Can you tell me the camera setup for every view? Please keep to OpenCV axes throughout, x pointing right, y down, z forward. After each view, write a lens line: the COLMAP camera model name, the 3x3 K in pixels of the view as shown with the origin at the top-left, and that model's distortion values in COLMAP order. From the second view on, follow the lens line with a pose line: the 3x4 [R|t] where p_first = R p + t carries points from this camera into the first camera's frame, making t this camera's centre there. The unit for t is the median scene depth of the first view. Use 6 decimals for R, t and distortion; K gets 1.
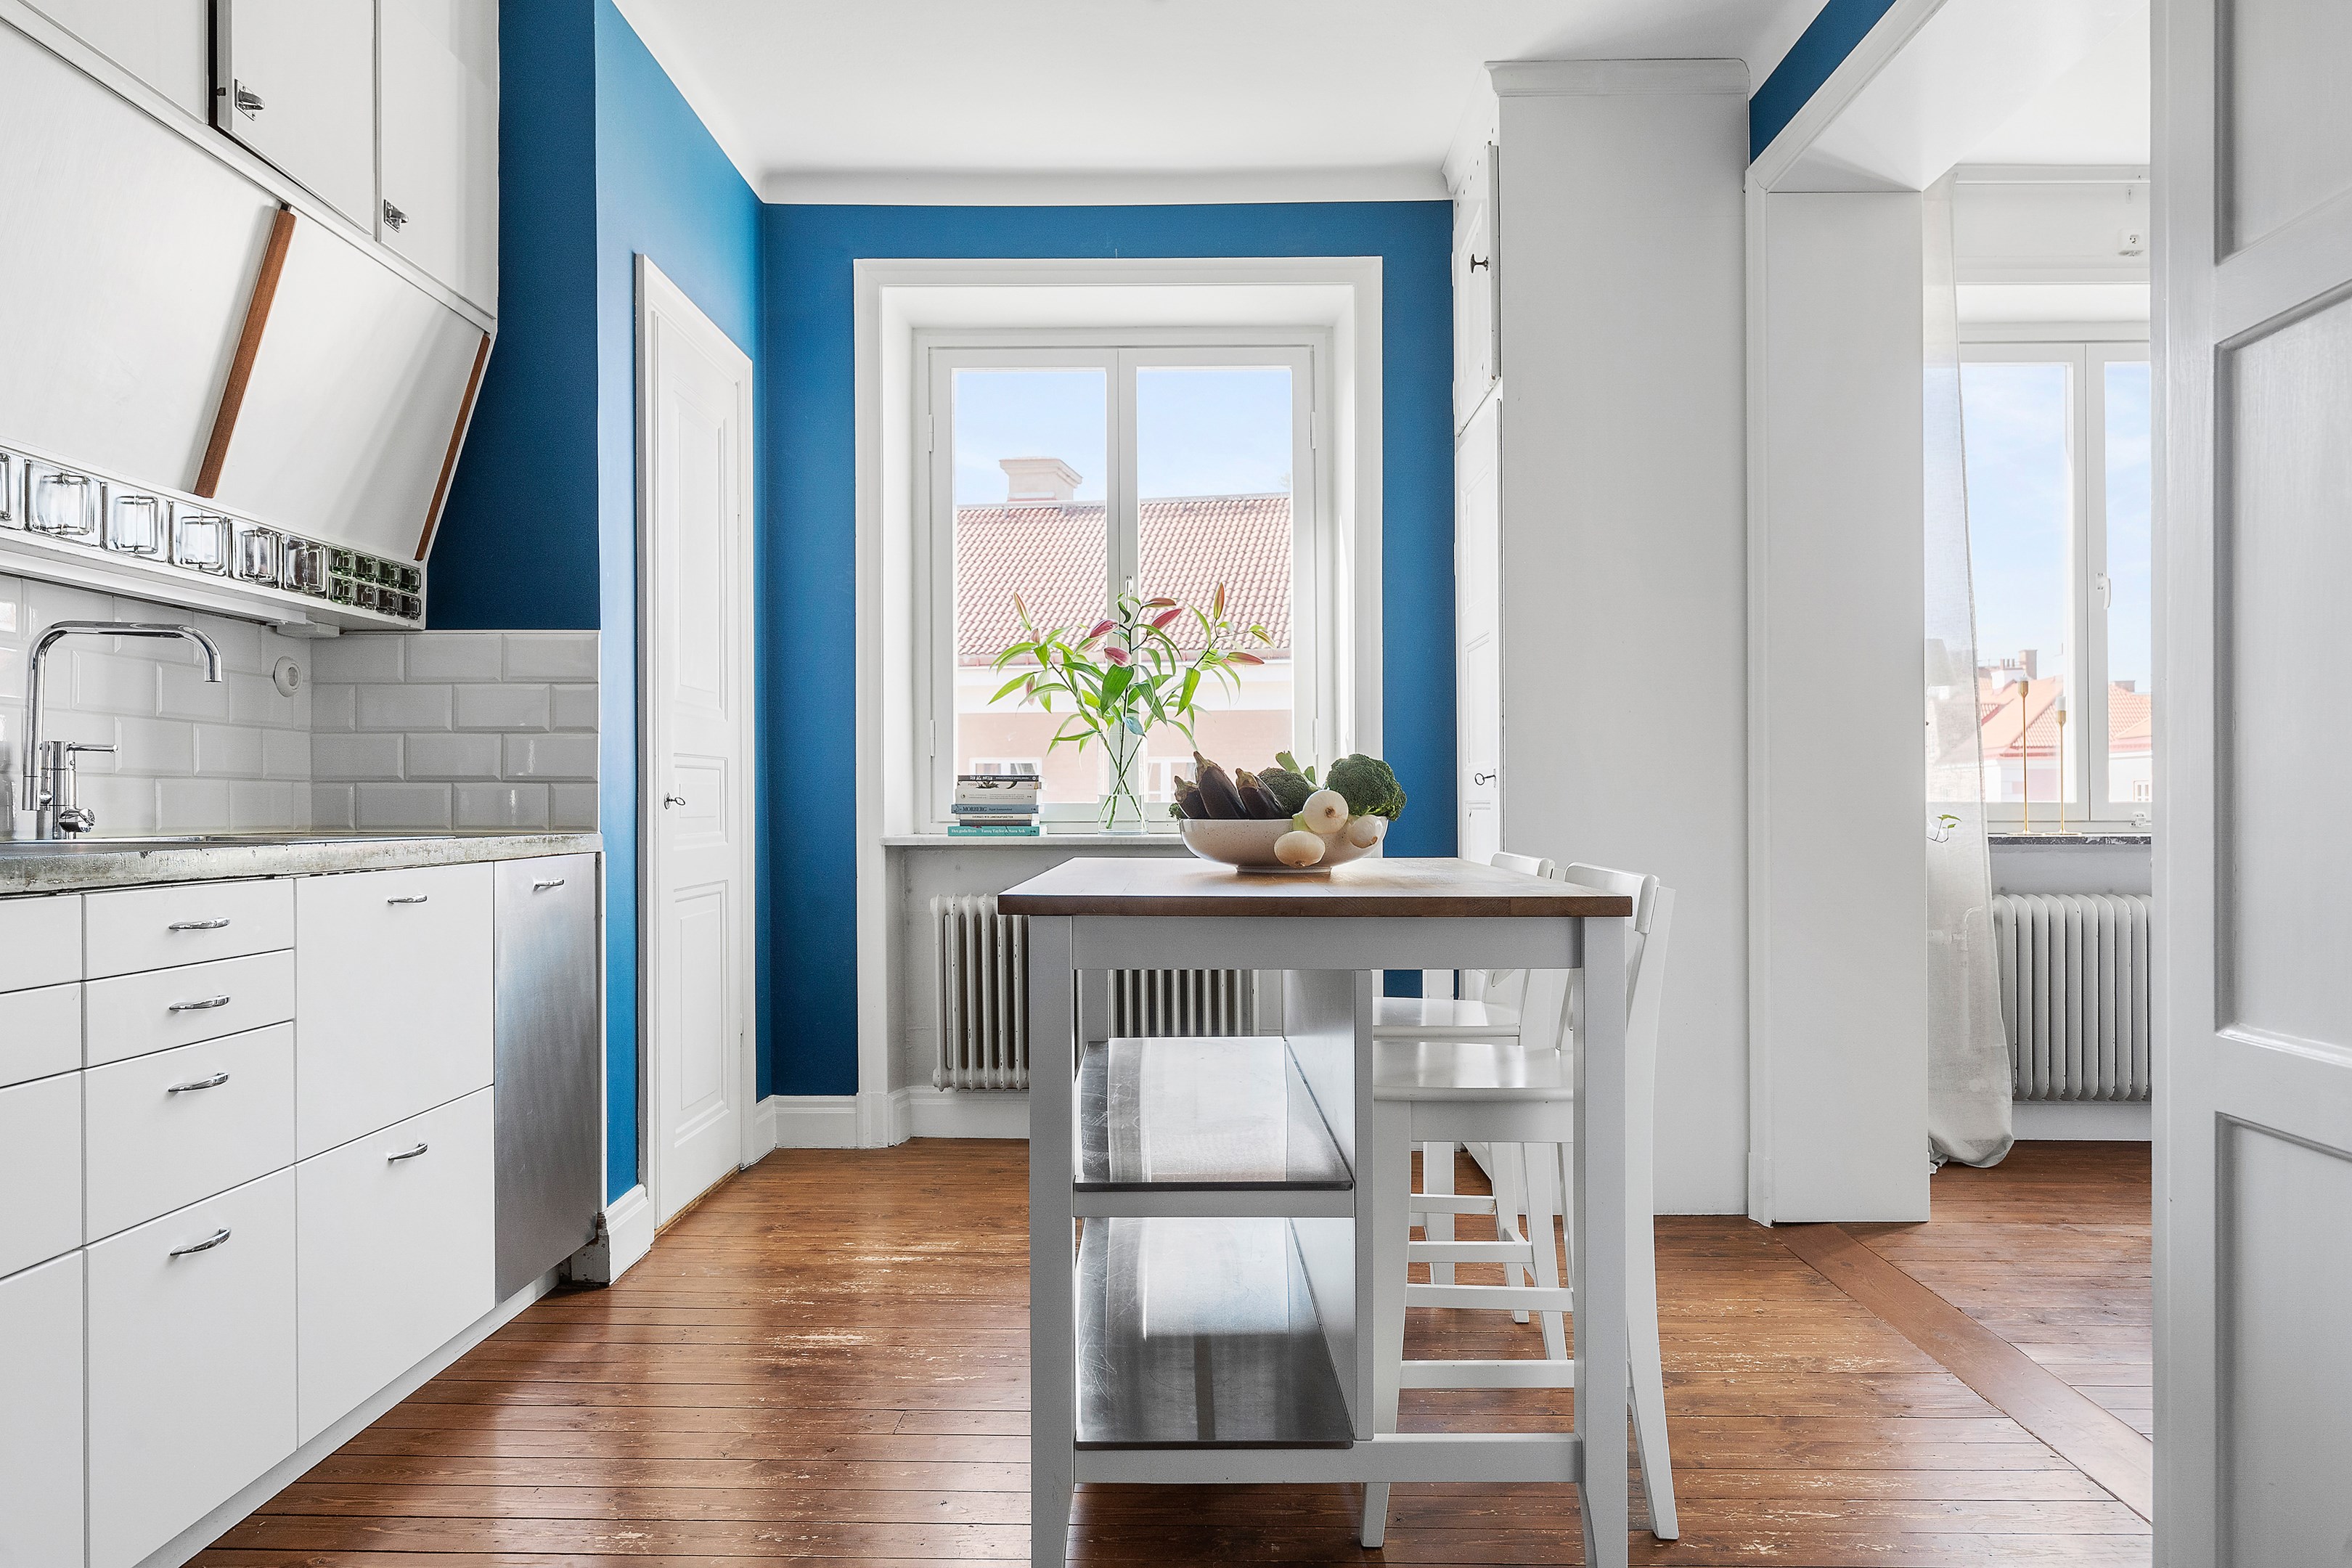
lens RADIAL K [[1522.1, 0, 1173.5], [0, 1522.1, 786.9], [0, 0, 1]] dist [-0.000199, 0.000421]
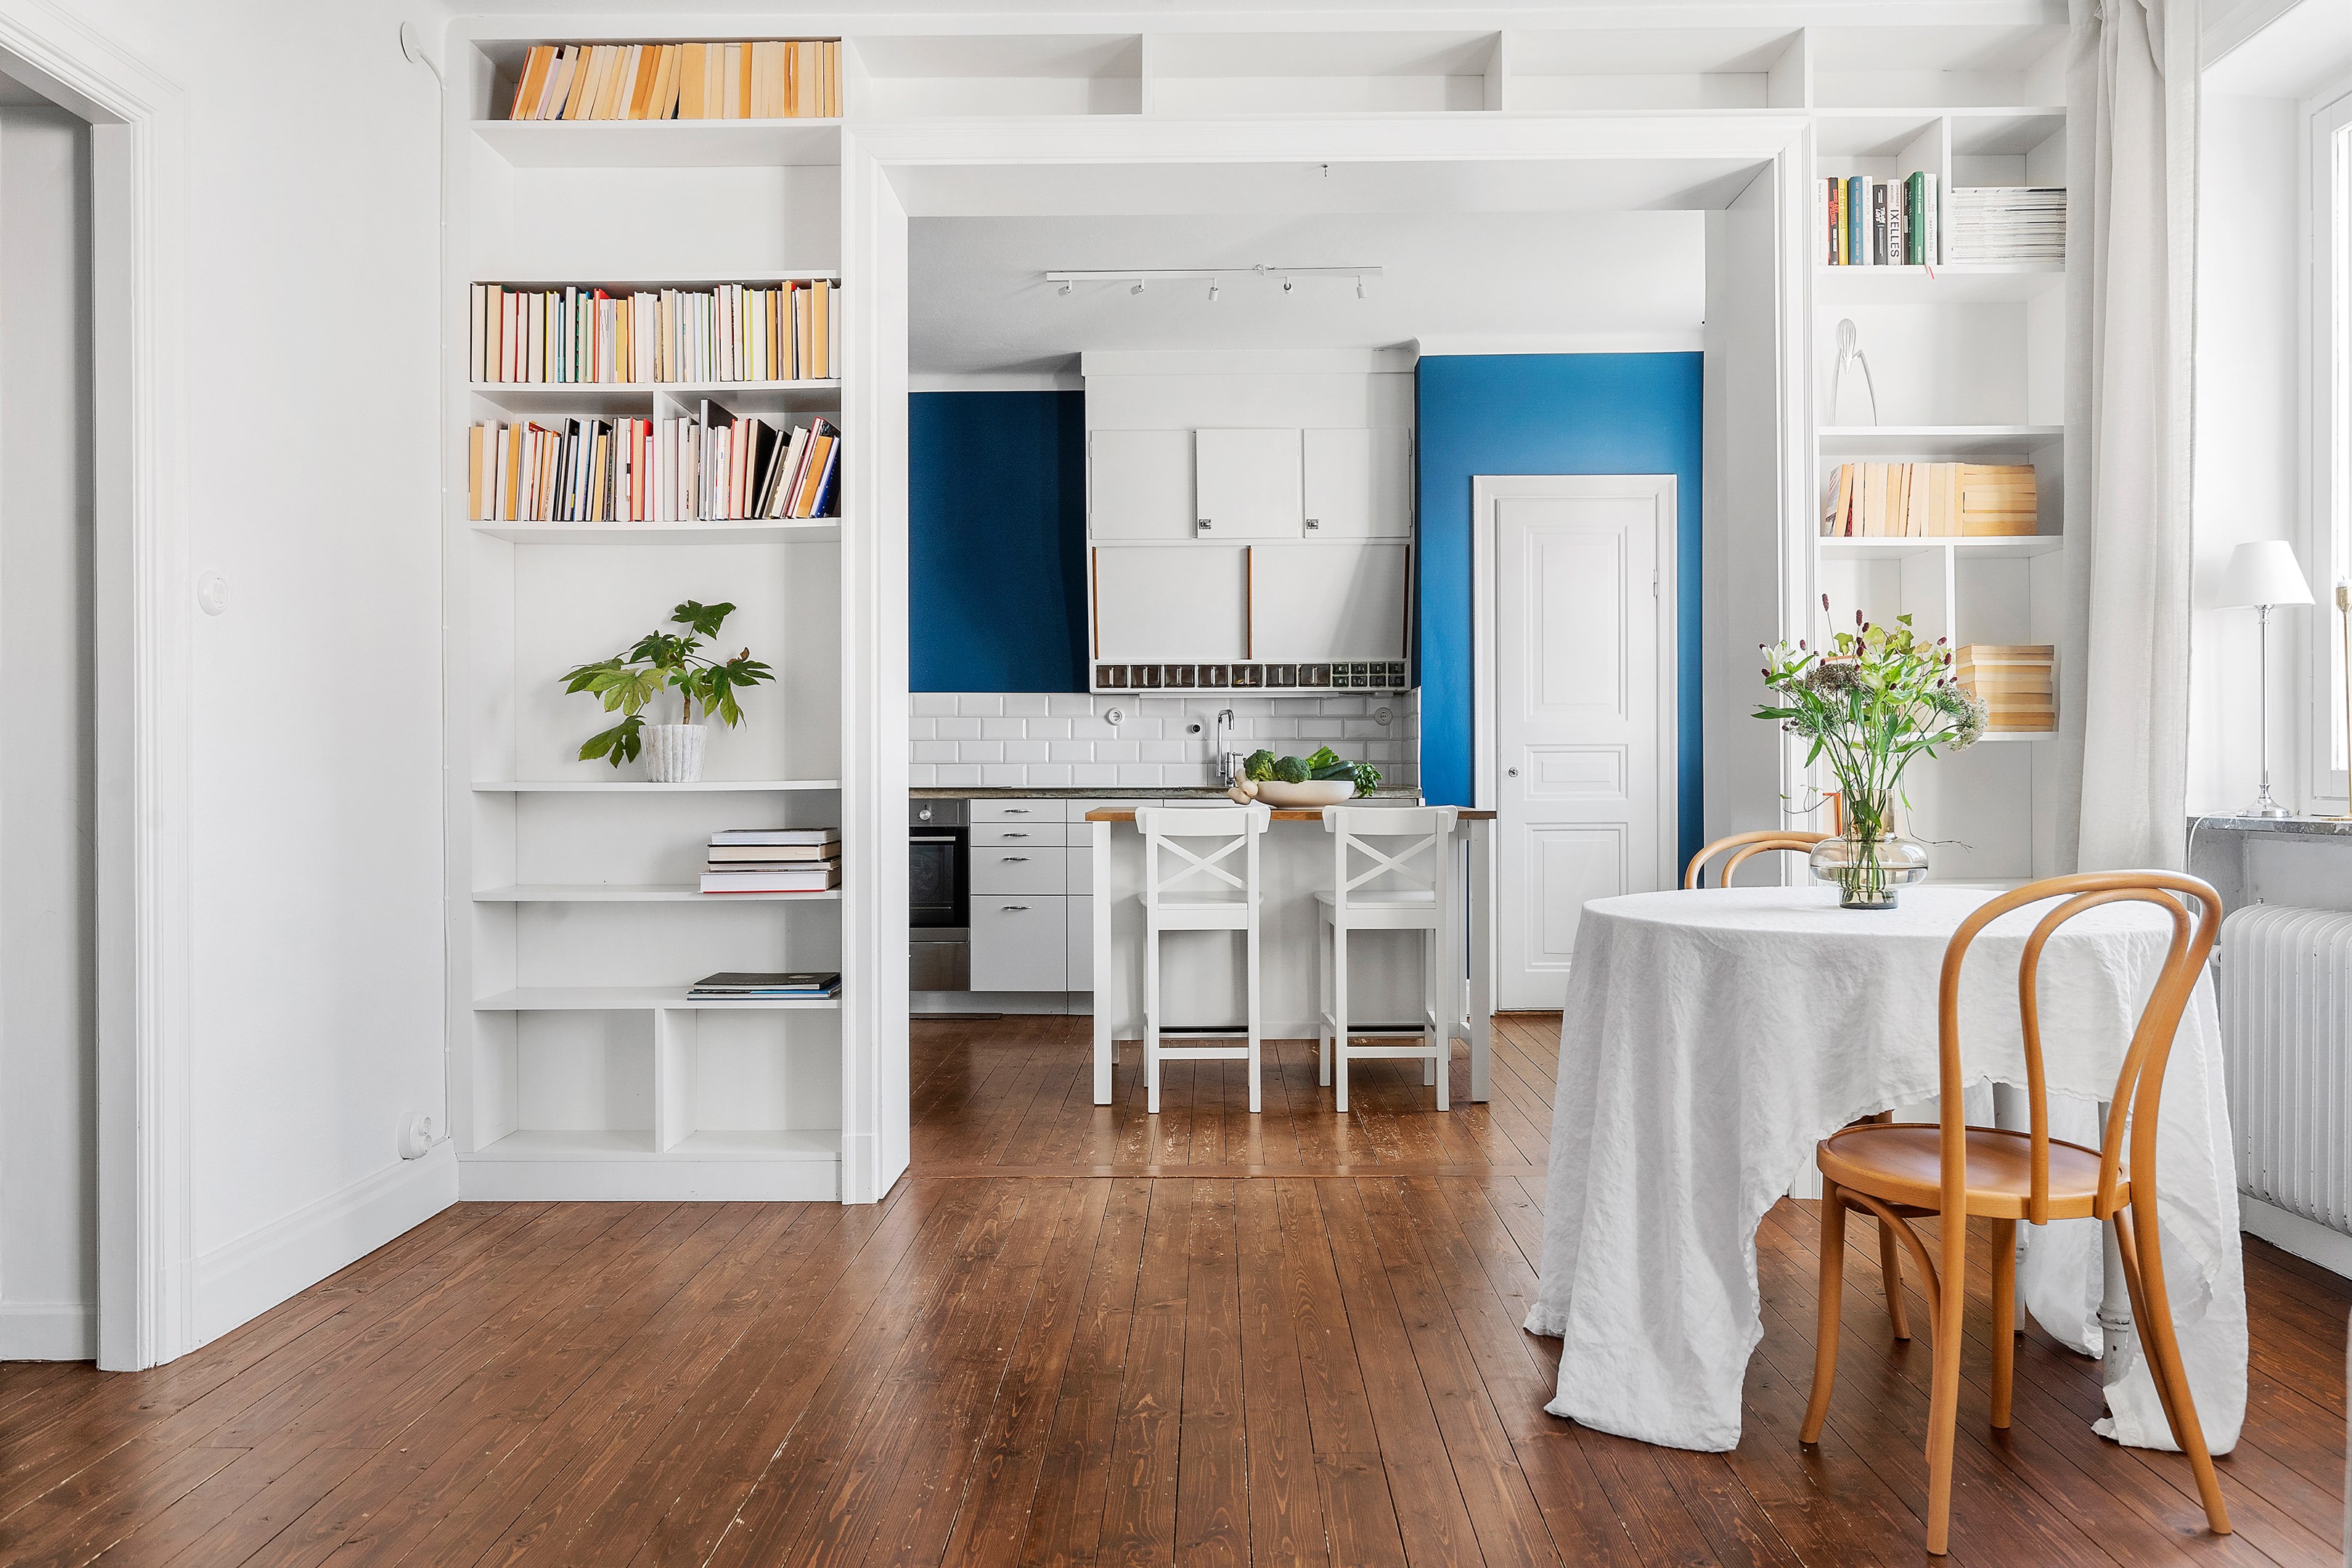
lens RADIAL K [[1697.3, 0, 1177.4], [0, 1697.3, 780.3], [0, 0, 1]] dist [-0.000477, -0.000007]
pose [[-0.011392, 0.005841, -0.999918, 2.044969], [-0.000354, 0.999983, 0.005845, 0.008198], [0.999935, 0.000421, -0.011390, 0.785098]]
